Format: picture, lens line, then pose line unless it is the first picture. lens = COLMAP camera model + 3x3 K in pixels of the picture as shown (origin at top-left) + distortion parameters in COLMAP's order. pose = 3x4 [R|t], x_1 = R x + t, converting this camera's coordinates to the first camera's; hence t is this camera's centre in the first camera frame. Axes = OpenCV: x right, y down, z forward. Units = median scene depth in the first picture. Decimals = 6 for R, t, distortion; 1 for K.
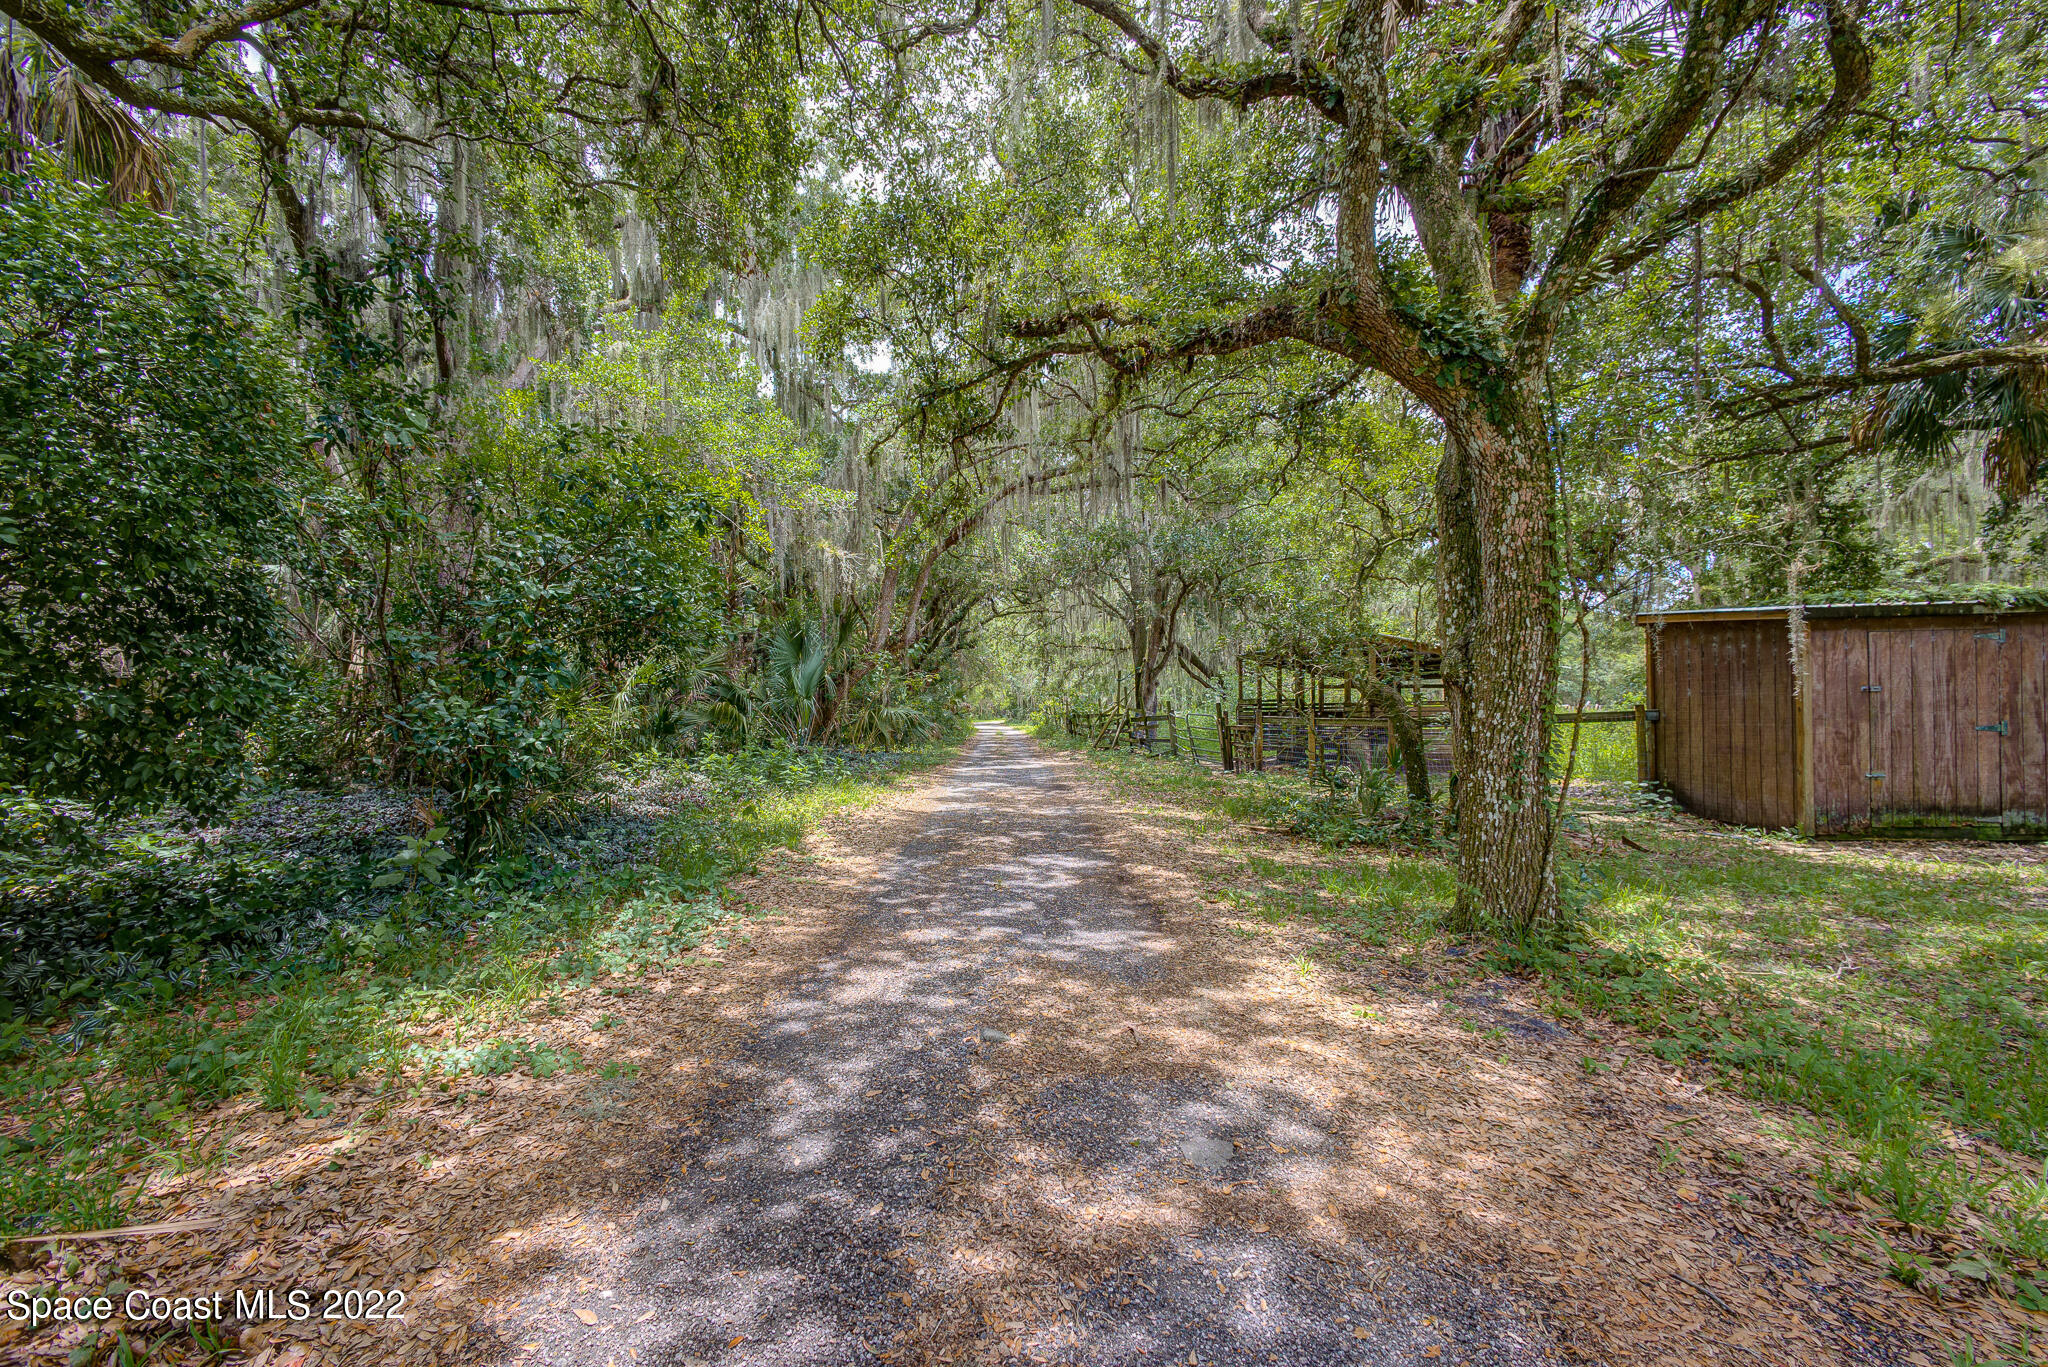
lens RADIAL K [[875.4, 0, 1024.0], [0, 875.4, 683.5], [0, 0, 1]] dist [0.018009, -0.016708]
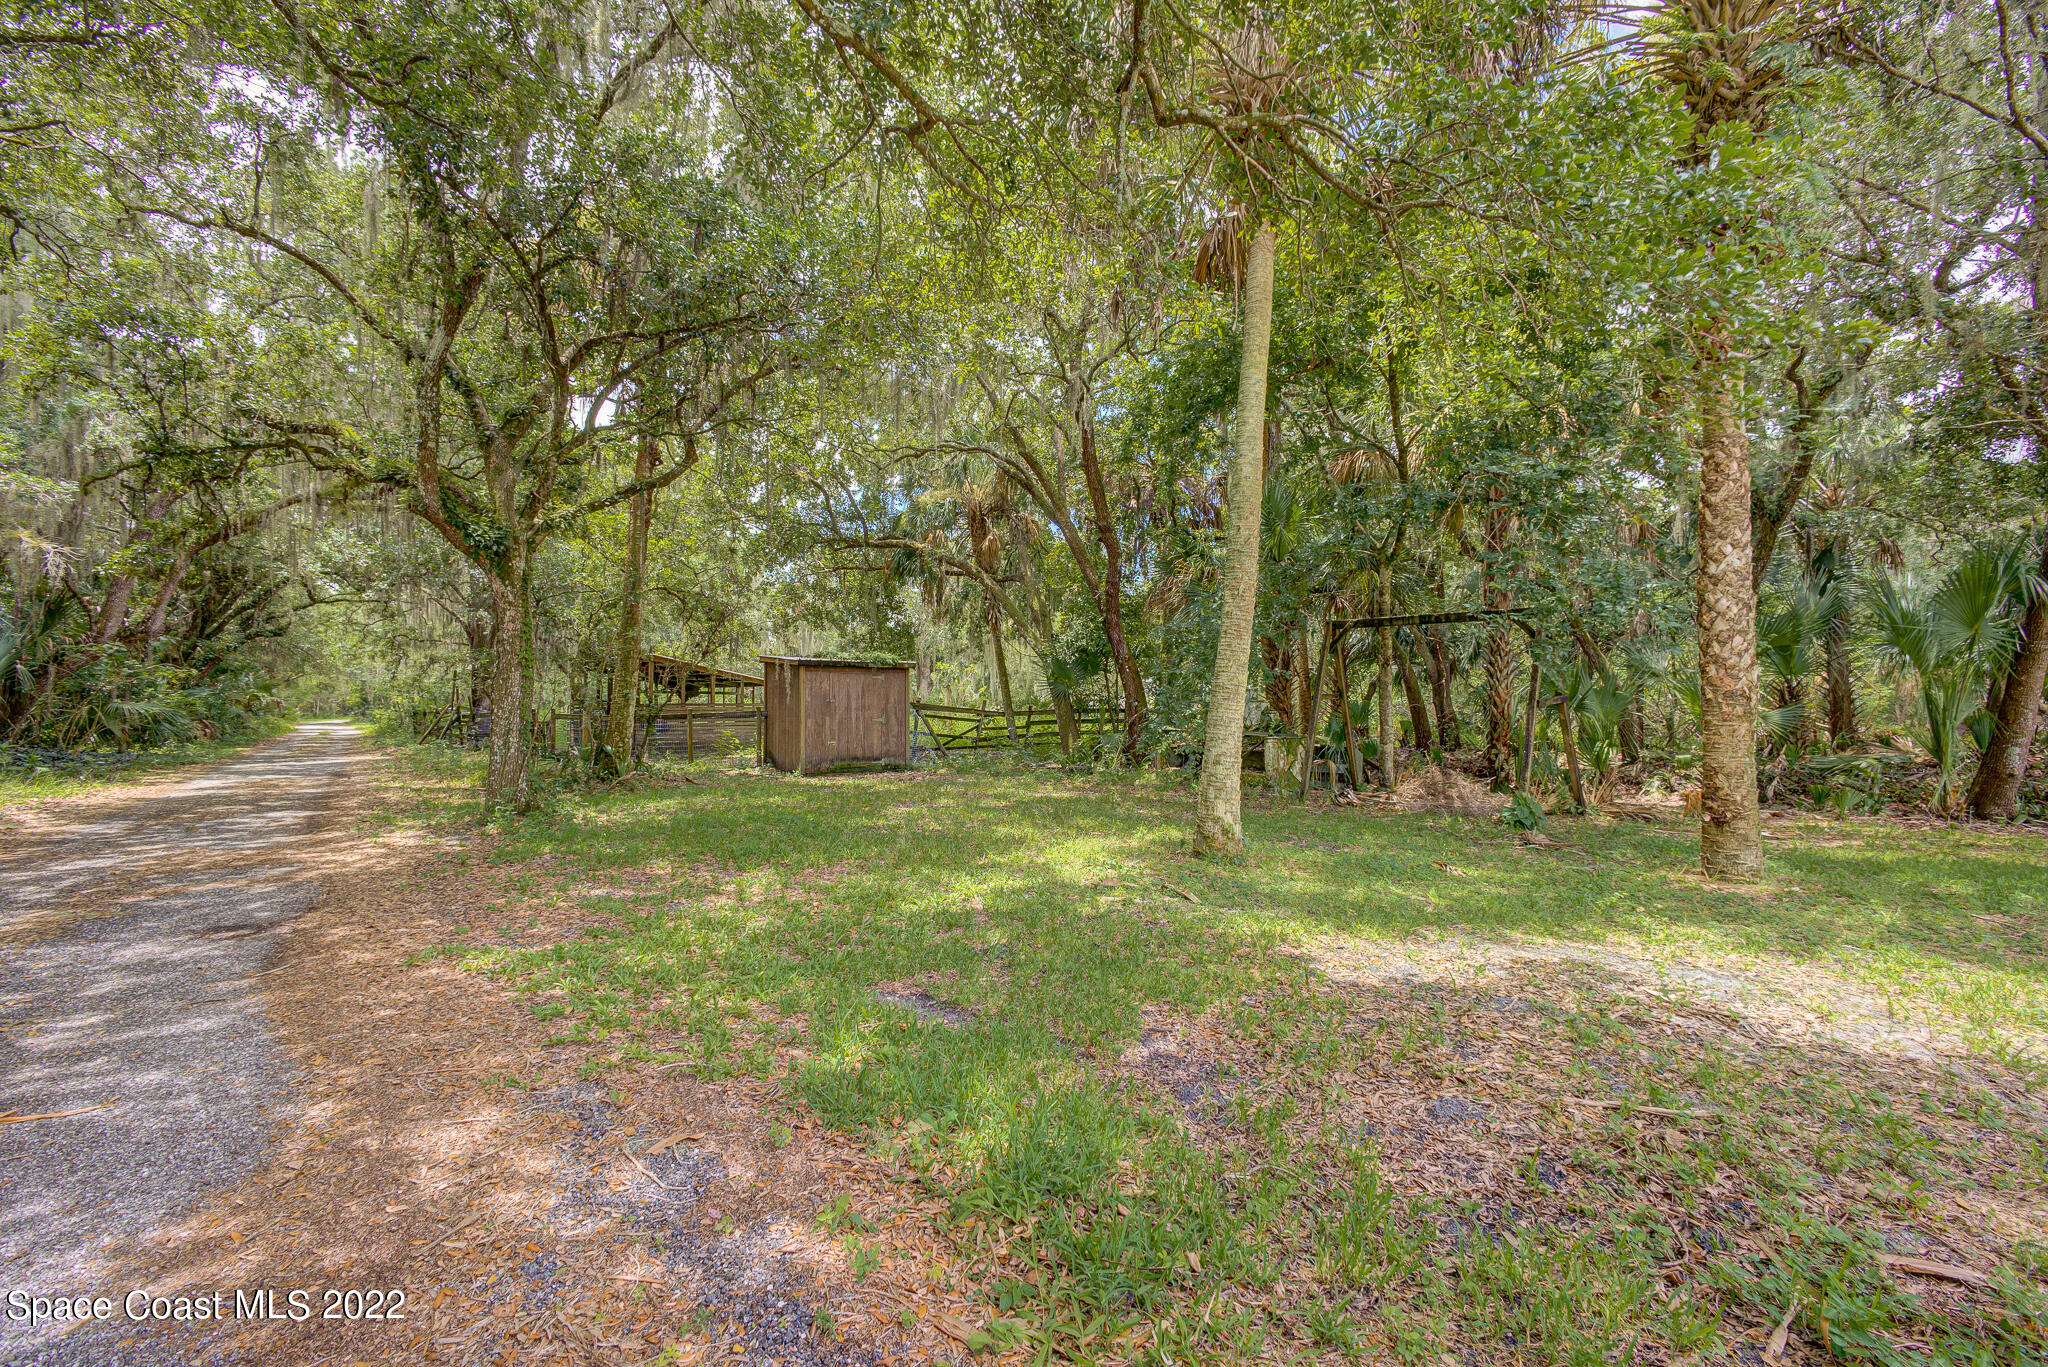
lens RADIAL K [[771.1, 0, 1024.0], [0, 771.1, 683.5], [0, 0, 1]] dist [-0.000298, -0.003586]
pose [[0.763926, 0.030817, 0.644567, 0.056406], [-0.027920, 0.999502, -0.014696, -0.007522], [-0.644699, -0.006770, 0.764406, -0.251954]]
